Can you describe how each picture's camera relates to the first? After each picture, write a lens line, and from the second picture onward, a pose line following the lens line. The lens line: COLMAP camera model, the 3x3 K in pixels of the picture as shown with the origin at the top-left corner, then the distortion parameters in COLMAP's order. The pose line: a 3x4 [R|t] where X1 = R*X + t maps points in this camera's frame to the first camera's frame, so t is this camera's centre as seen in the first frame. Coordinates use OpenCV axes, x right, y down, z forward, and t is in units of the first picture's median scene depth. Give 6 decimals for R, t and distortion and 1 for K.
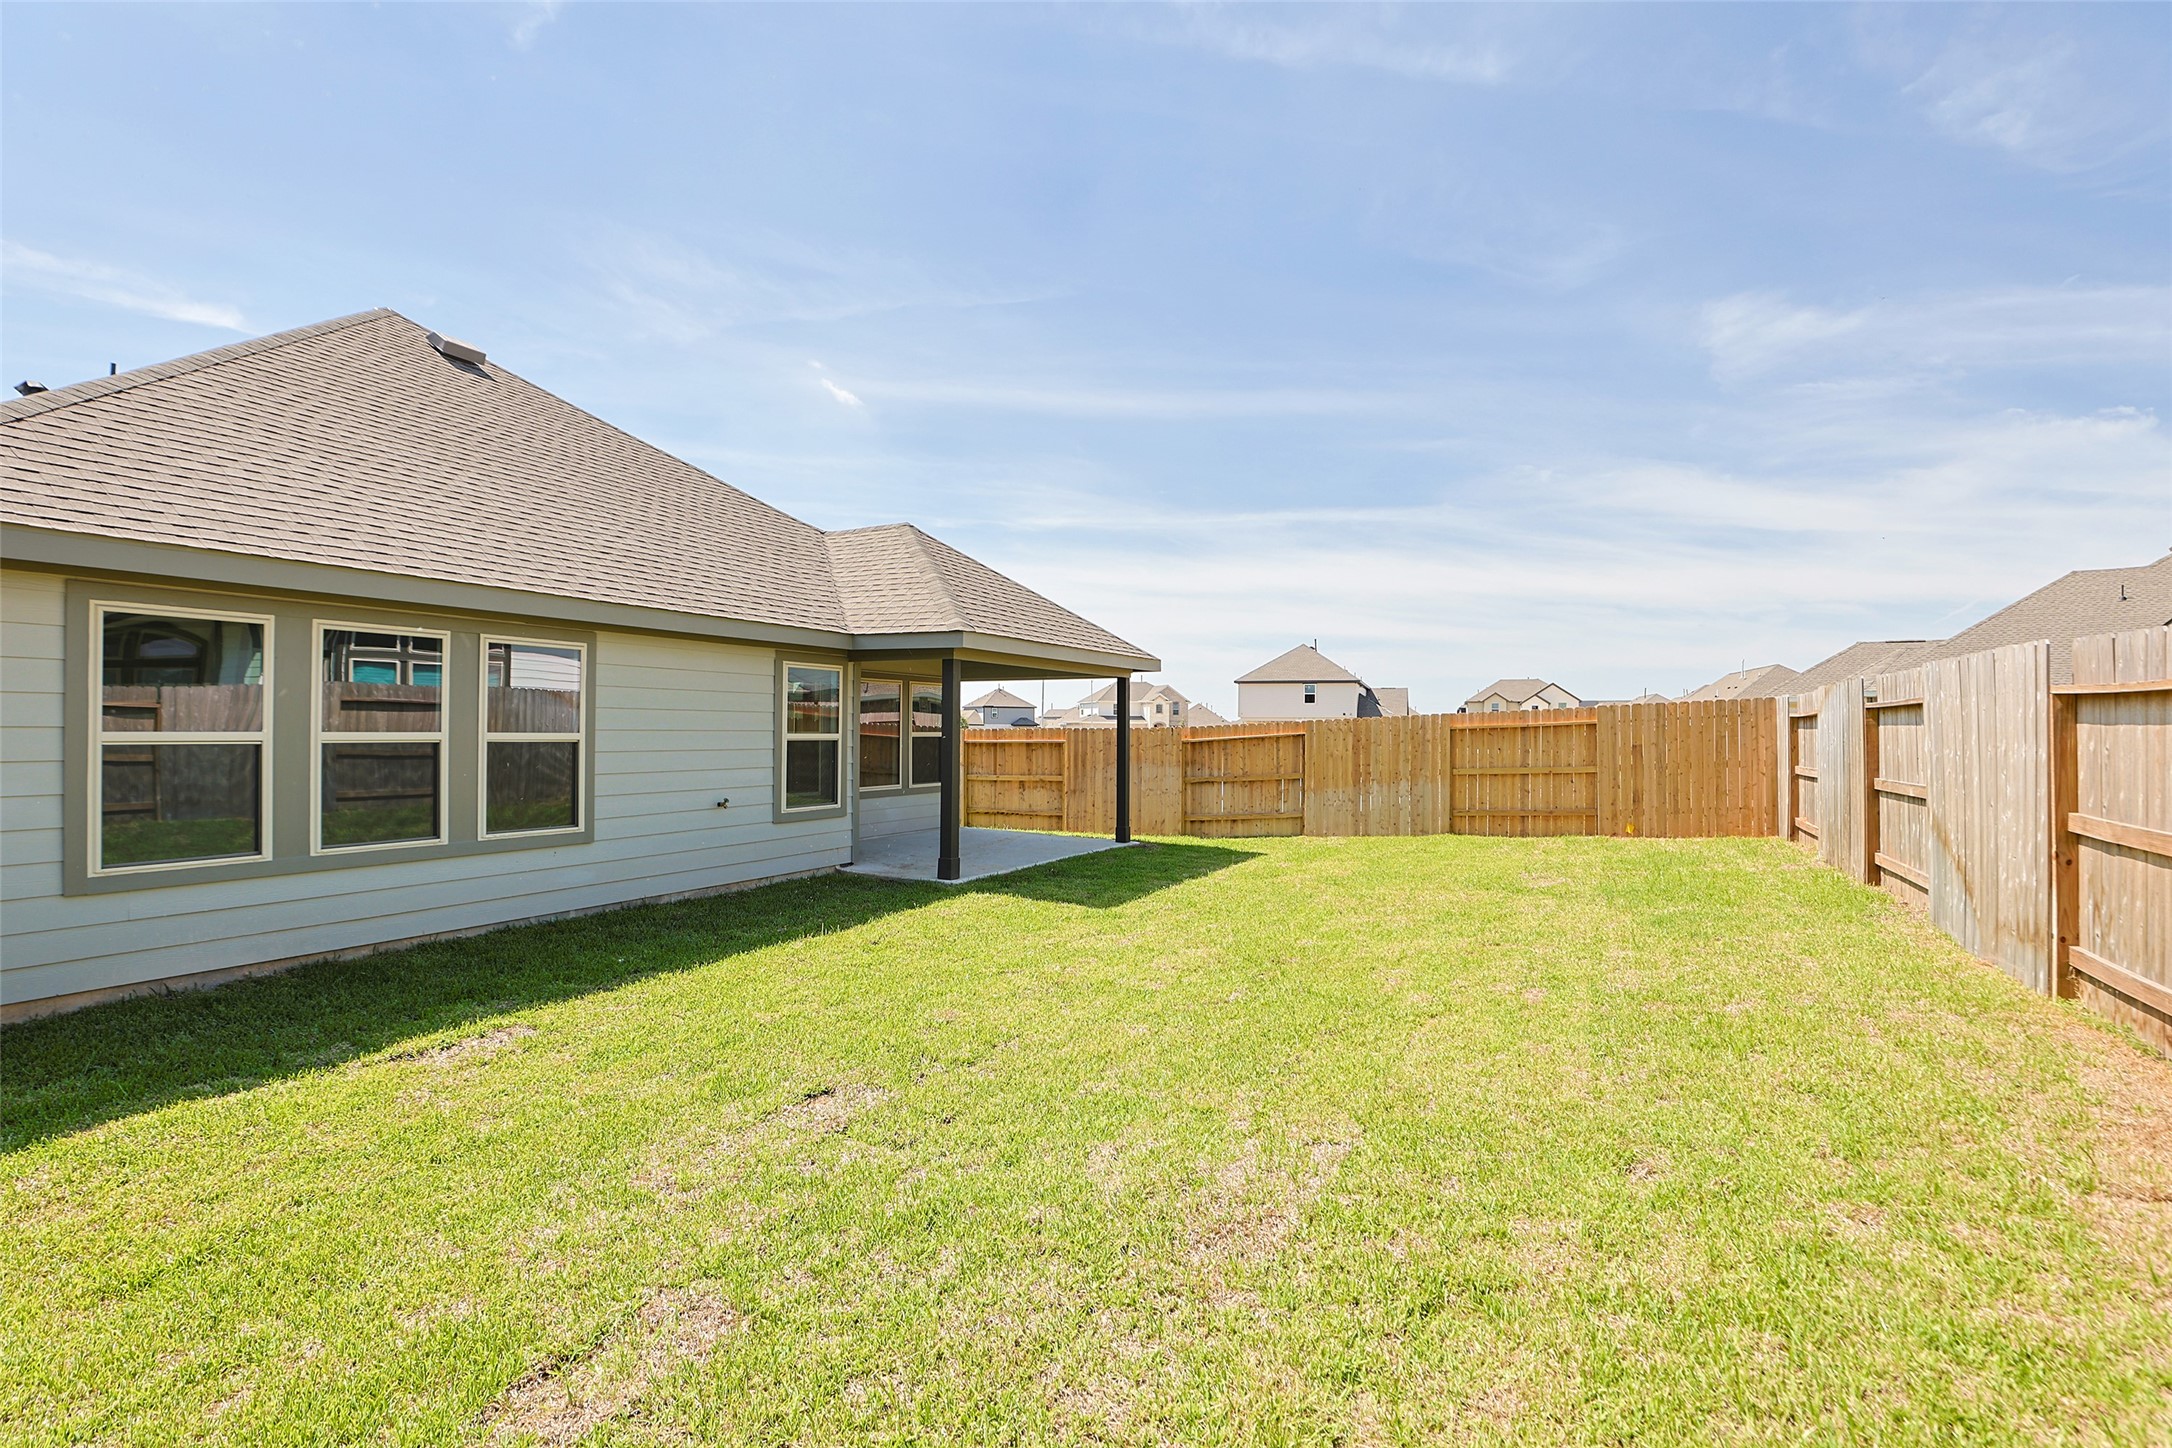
lens RADIAL K [[971.8, 0, 1084.7], [0, 971.8, 717.7], [0, 0, 1]] dist [0.001611, 0.001112]
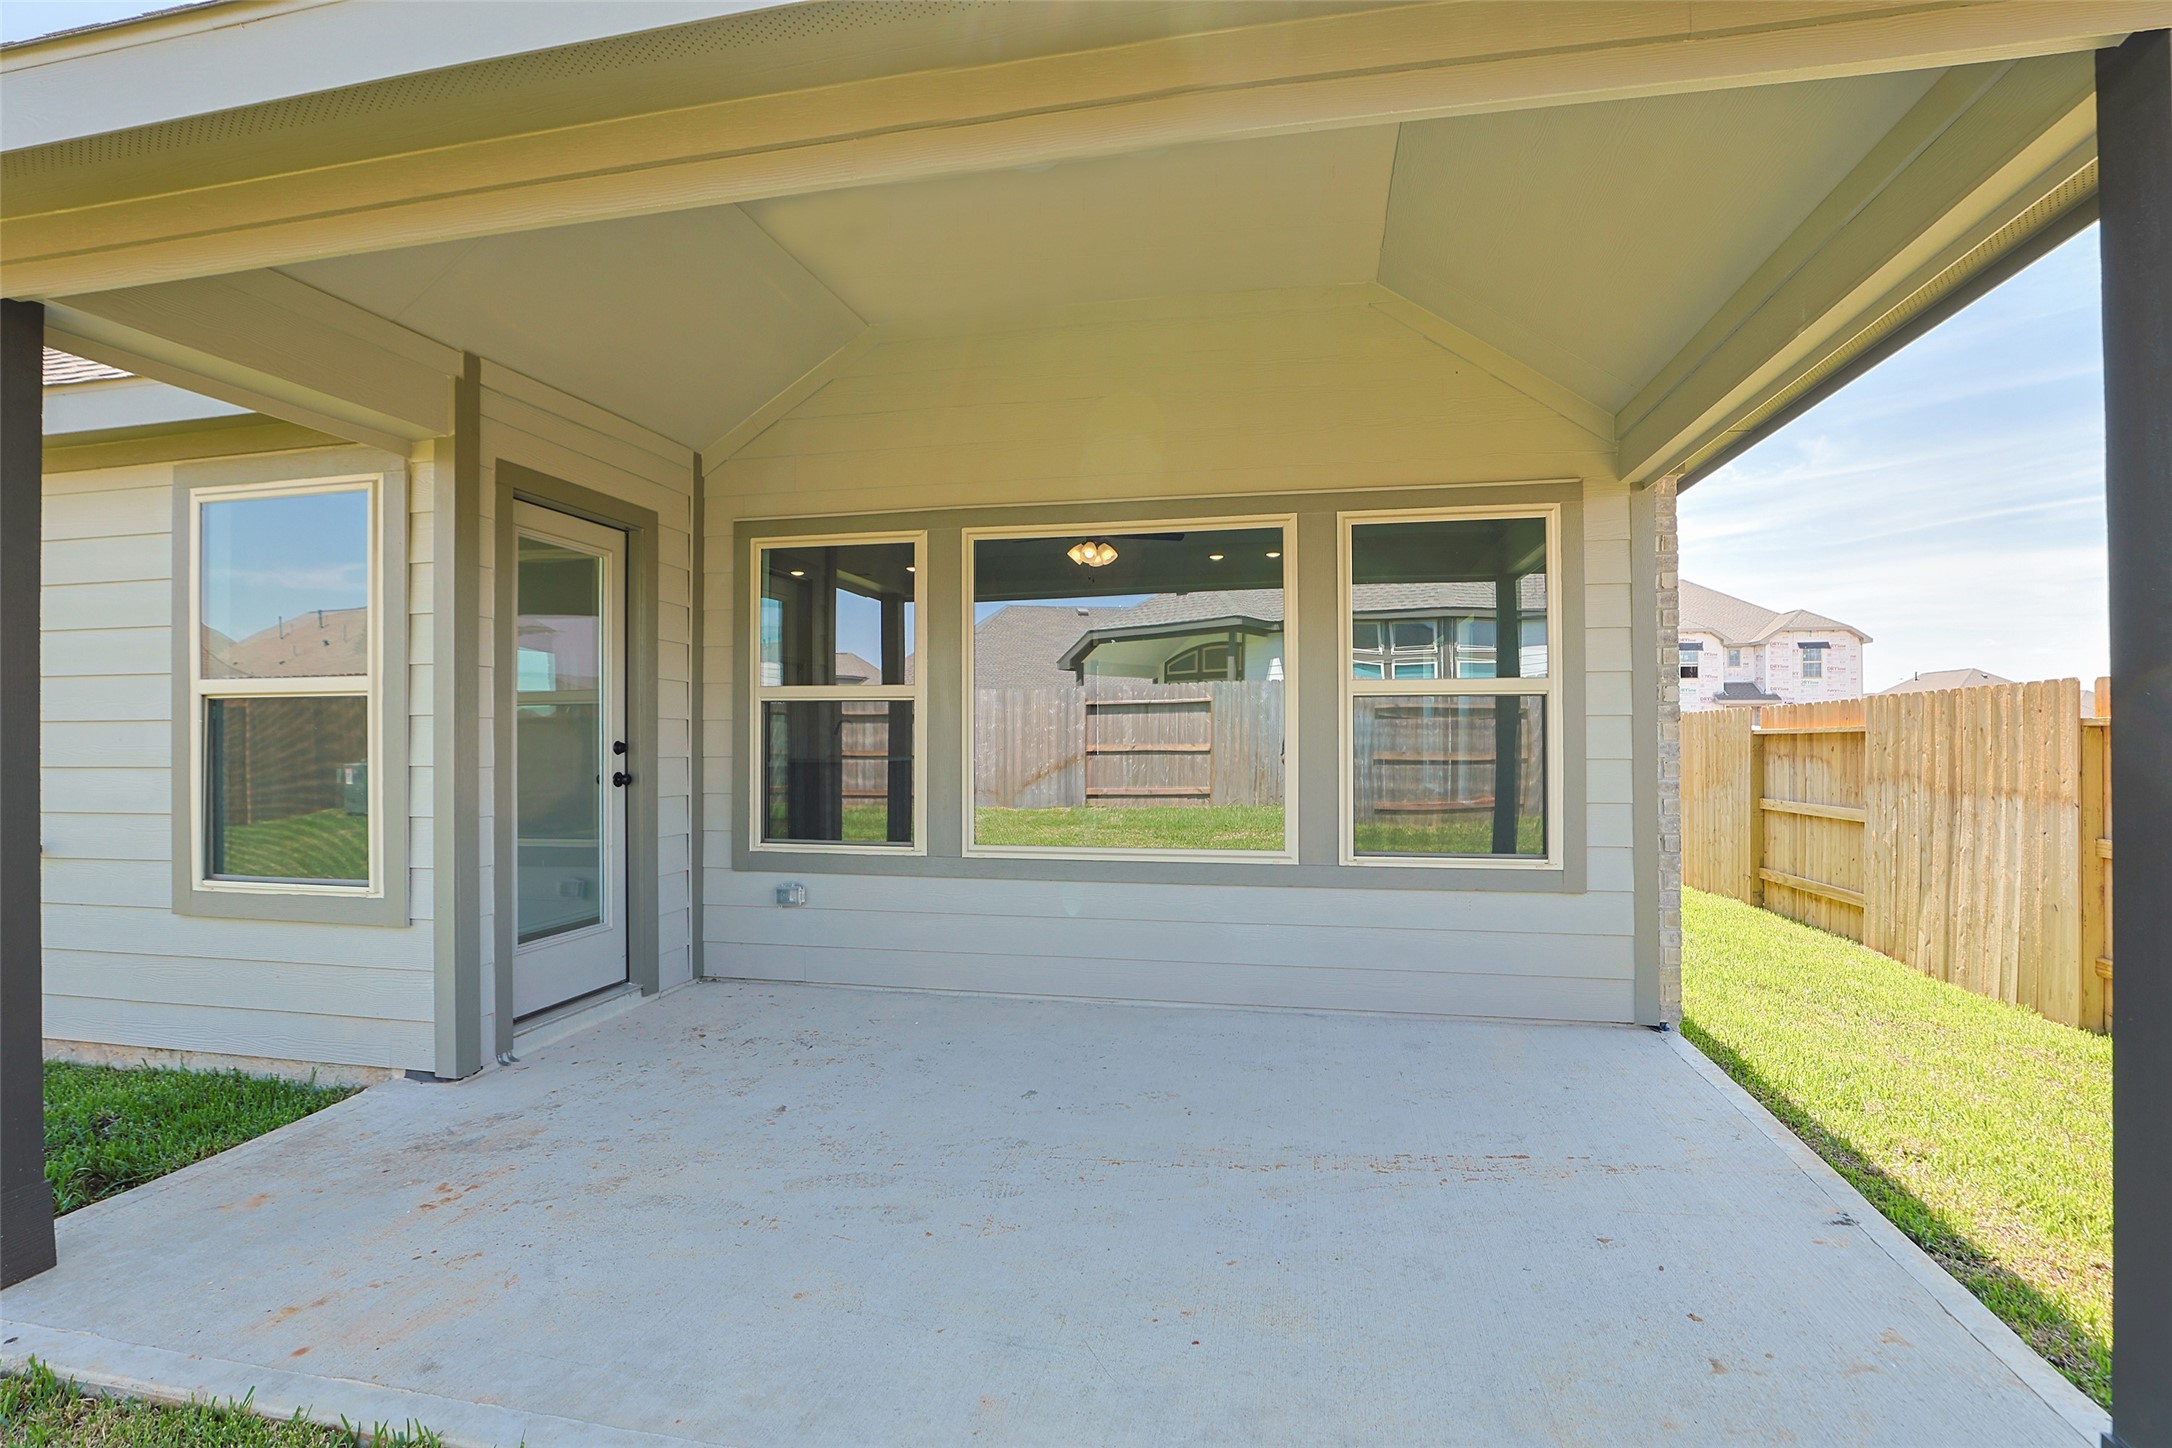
lens RADIAL K [[971.8, 0, 1085.9], [0, 971.8, 726.7], [0, 0, 1]] dist [0.001611, 0.001112]
pose [[0.261351, -0.008428, -0.965207, 0.132868], [0.011316, 0.999920, -0.005667, 0.037413], [0.965177, -0.009441, 0.261426, 1.130116]]
